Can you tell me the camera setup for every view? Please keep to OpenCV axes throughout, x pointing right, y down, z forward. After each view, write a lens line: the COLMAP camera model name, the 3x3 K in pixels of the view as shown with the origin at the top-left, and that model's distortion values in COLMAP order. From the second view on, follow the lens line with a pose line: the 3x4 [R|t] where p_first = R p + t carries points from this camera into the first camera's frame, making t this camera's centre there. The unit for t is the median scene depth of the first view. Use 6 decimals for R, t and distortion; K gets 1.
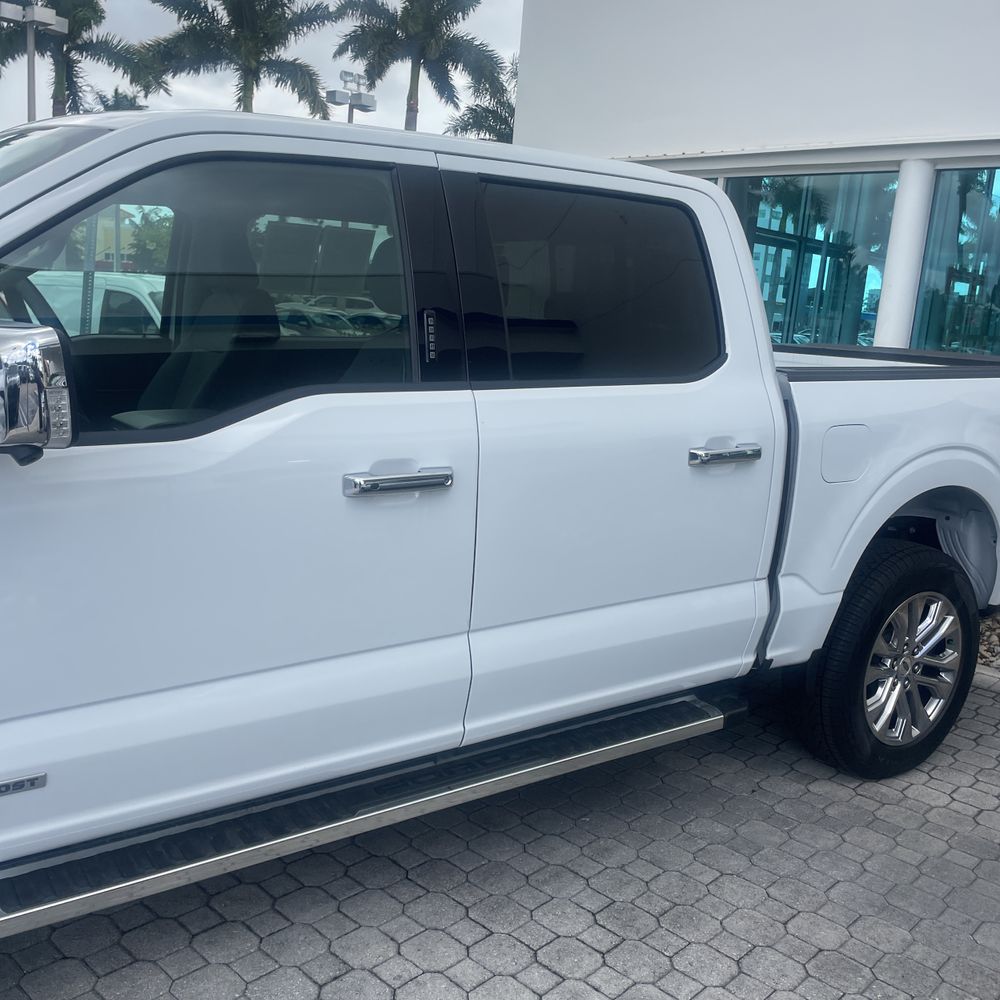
lens RADIAL K [[1005.1, 0, 500.9], [0, 1005.1, 489.4], [0, 0, 1]] dist [0.083719, -0.102142]
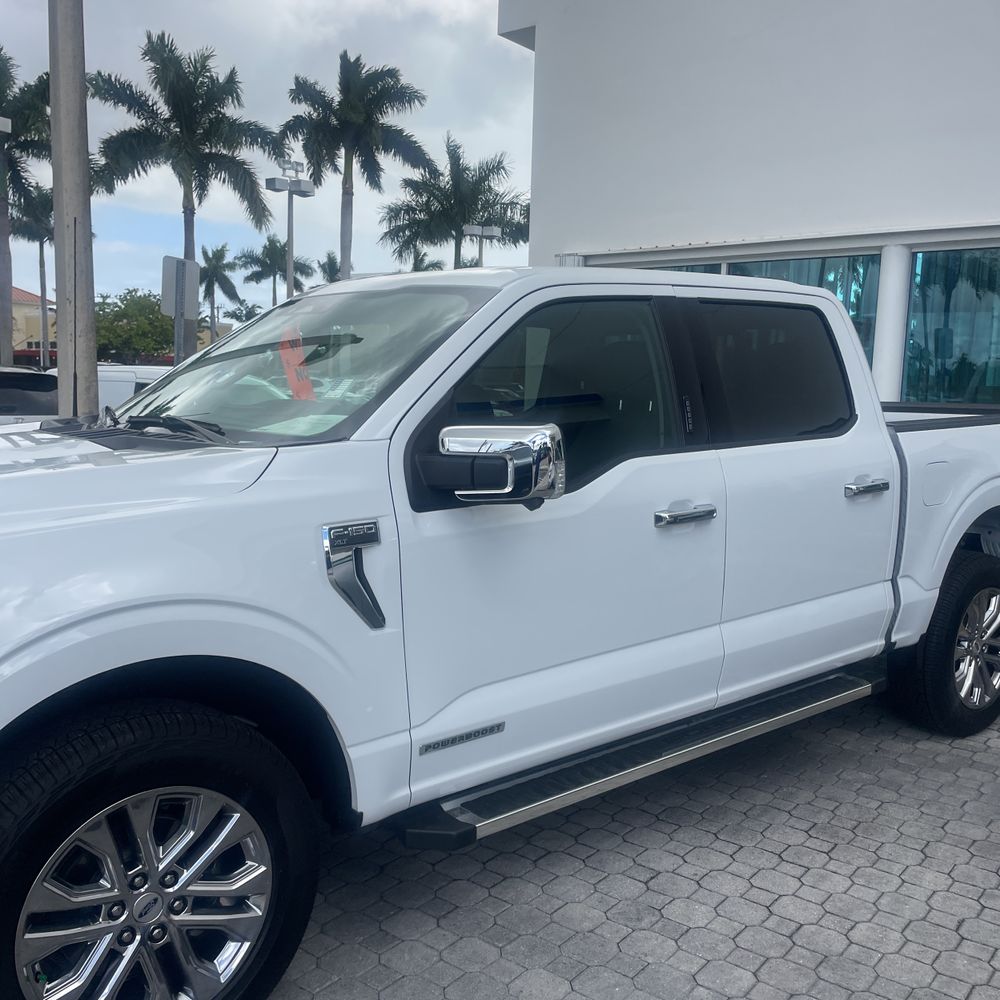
lens RADIAL K [[1003.1, 0, 508.5], [0, 1003.1, 502.3], [0, 0, 1]] dist [0.097228, -0.130425]
pose [[0.995082, -0.057703, 0.080515, -0.327522], [0.061848, 0.996834, -0.049976, 0.020574], [-0.077376, 0.054710, 0.995500, -0.287847]]
